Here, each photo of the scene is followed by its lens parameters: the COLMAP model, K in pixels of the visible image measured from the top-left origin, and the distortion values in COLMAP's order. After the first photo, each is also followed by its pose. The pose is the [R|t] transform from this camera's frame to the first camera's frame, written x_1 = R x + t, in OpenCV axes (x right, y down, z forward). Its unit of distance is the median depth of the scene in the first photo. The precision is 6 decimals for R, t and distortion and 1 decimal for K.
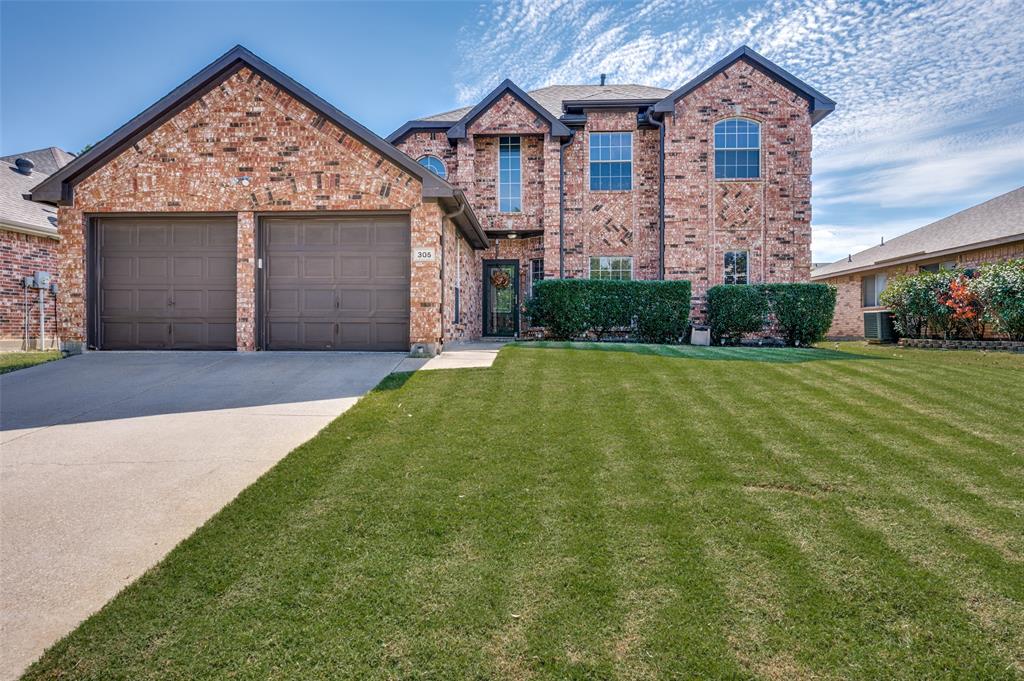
lens RADIAL K [[575.5, 0, 512.2], [0, 575.5, 338.8], [0, 0, 1]] dist [-0.003847, -0.002234]
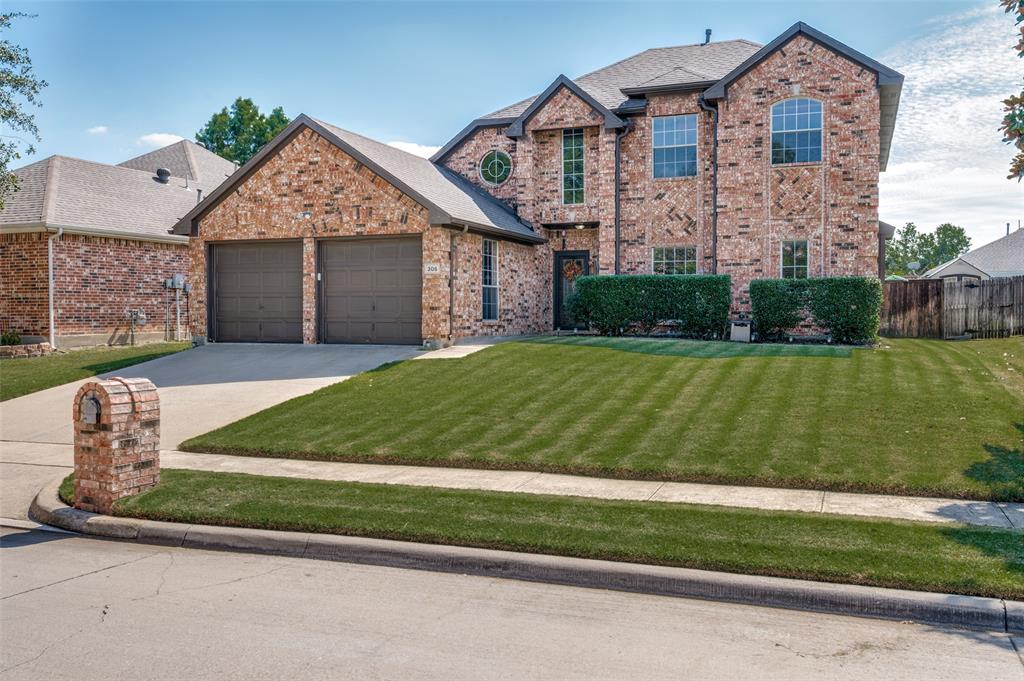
lens RADIAL K [[899.1, 0, 512.5], [0, 899.1, 339.4], [0, 0, 1]] dist [-0.008720, 0.005126]
pose [[0.947740, 0.007669, -0.318951, 0.425523], [-0.001643, 0.999815, 0.019159, -0.019702], [0.319039, -0.017633, 0.947577, -0.537047]]
